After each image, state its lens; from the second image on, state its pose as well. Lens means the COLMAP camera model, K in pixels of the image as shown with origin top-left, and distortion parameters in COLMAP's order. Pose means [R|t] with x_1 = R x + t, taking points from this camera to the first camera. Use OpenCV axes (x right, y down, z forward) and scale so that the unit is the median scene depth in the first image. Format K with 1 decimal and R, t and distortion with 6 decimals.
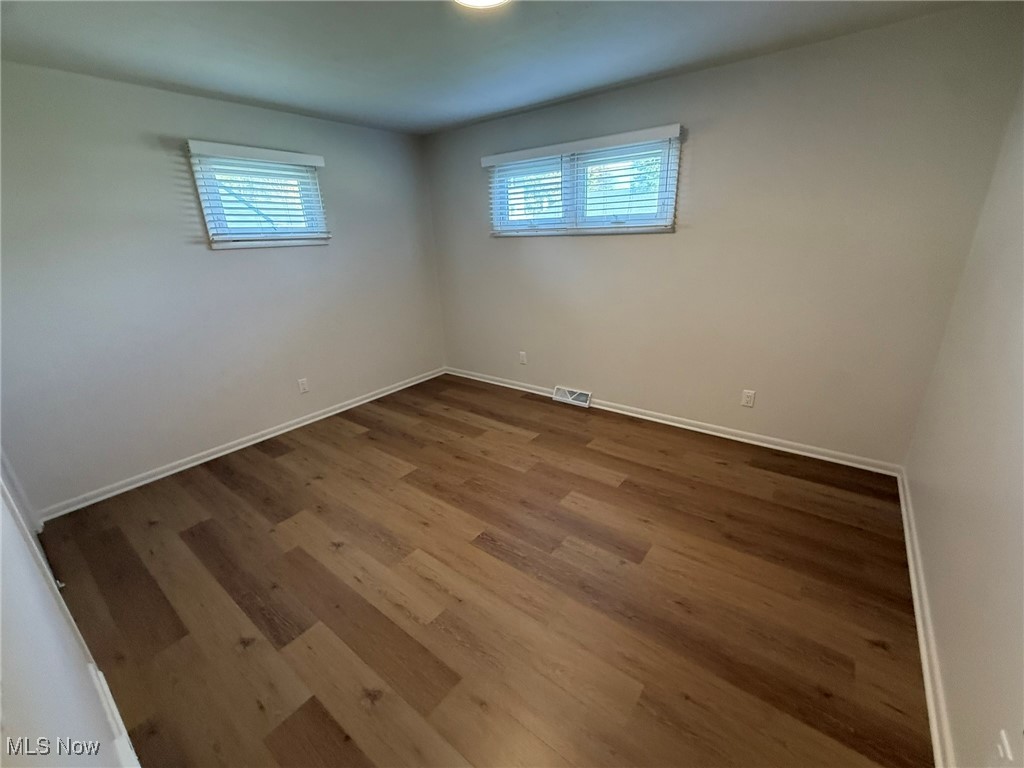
lens RADIAL K [[408.0, 0, 510.2], [0, 408.0, 382.9], [0, 0, 1]] dist [-0.001331, -0.000321]
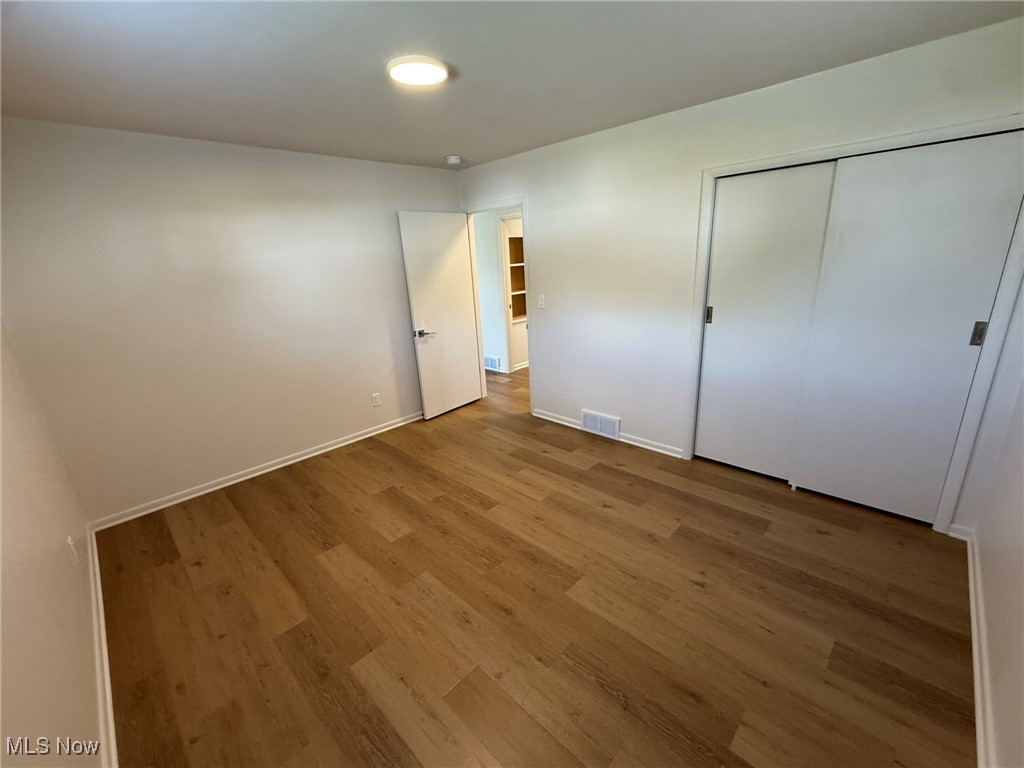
lens RADIAL K [[408.0, 0, 510.2], [0, 408.0, 382.9], [0, 0, 1]] dist [-0.001331, -0.000321]
pose [[-0.988359, 0.047912, 0.144402, -0.298333], [0.125986, 0.789831, 0.600245, -0.603002], [-0.085294, 0.611450, -0.786673, 1.585024]]
